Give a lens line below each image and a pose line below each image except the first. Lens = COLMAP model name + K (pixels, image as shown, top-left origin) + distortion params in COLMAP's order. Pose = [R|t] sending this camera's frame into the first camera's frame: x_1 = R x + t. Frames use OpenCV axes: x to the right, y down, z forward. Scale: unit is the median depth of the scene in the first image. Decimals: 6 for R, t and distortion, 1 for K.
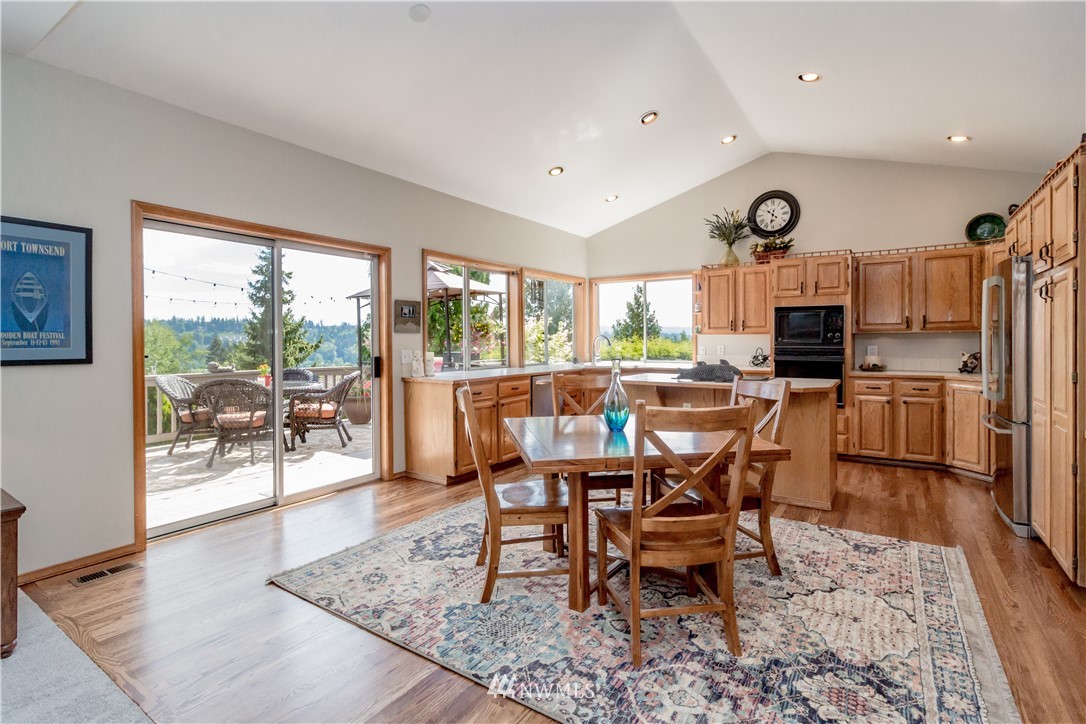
lens RADIAL K [[512.5, 0, 541.1], [0, 512.5, 344.1], [0, 0, 1]] dist [0.000505, -0.000133]
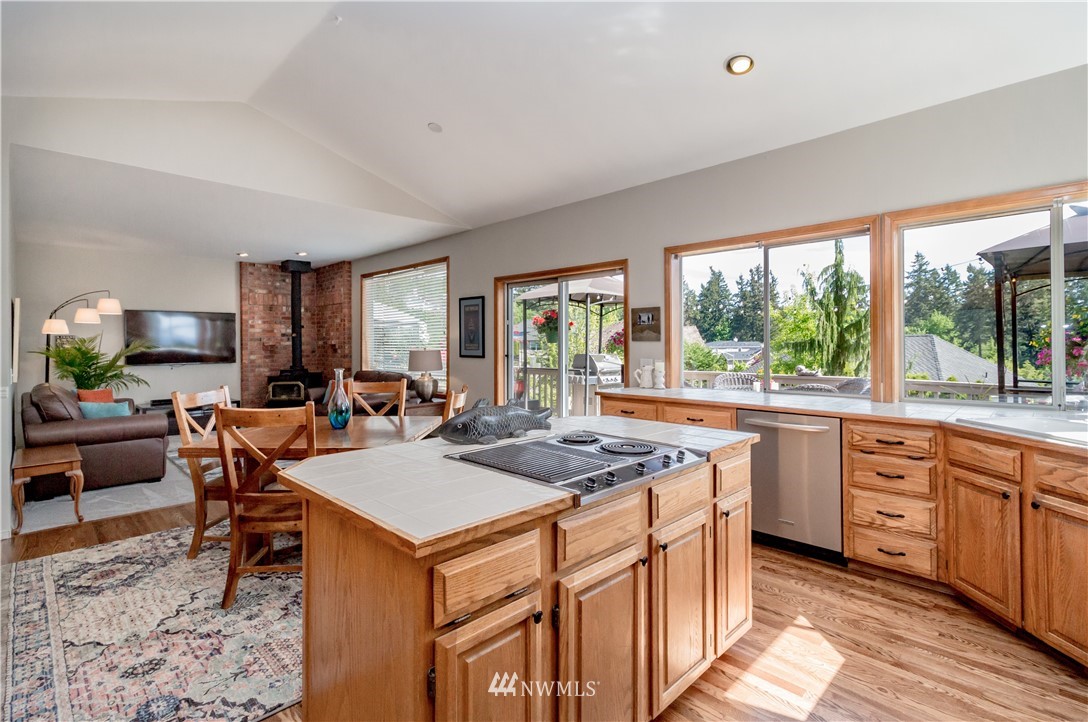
lens RADIAL K [[513.4, 0, 542.1], [0, 513.4, 343.0], [0, 0, 1]] dist [0.000505, -0.000133]
pose [[-0.183117, 0.004683, -0.983080, 1.036408], [-0.003464, 0.999979, 0.005409, -0.032792], [0.983085, 0.004396, -0.183097, 1.411386]]
